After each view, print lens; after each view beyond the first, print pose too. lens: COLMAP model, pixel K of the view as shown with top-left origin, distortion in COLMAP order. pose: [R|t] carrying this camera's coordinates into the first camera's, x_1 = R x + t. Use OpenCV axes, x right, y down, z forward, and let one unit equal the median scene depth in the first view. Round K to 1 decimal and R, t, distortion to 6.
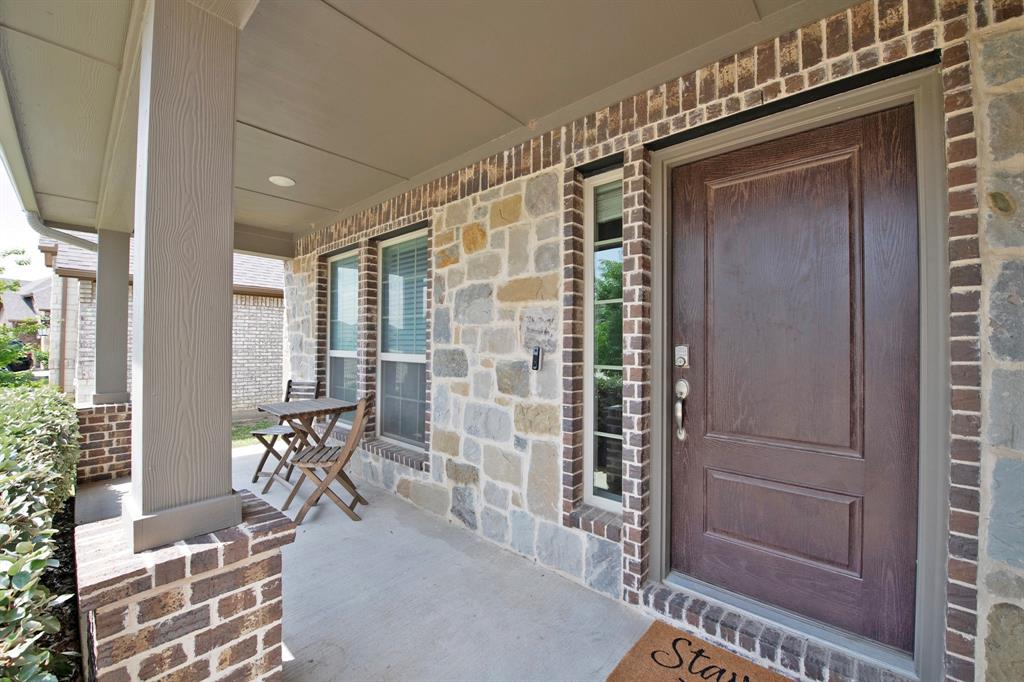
lens RADIAL K [[405.3, 0, 509.9], [0, 405.3, 340.0], [0, 0, 1]] dist [-0.016984, -0.002499]
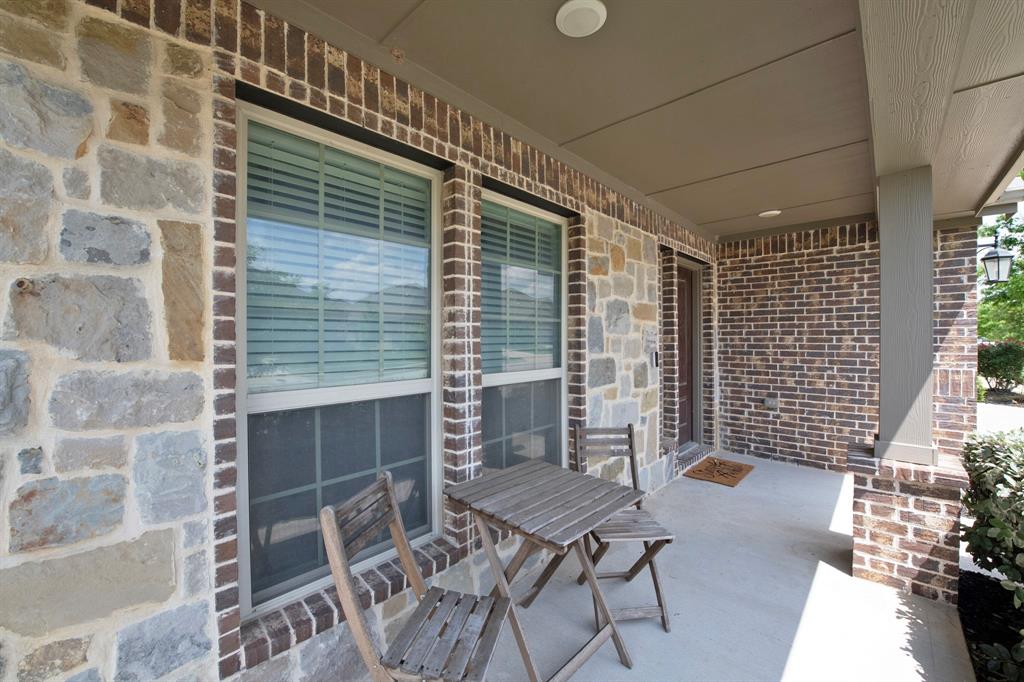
lens RADIAL K [[405.3, 0, 509.9], [0, 405.3, 340.0], [0, 0, 1]] dist [-0.016984, -0.002499]
pose [[0.030287, -0.019605, 0.999349, -1.227759], [-0.011509, 0.999735, 0.019962, -0.043024], [-0.999475, -0.012106, 0.030053, 1.260908]]
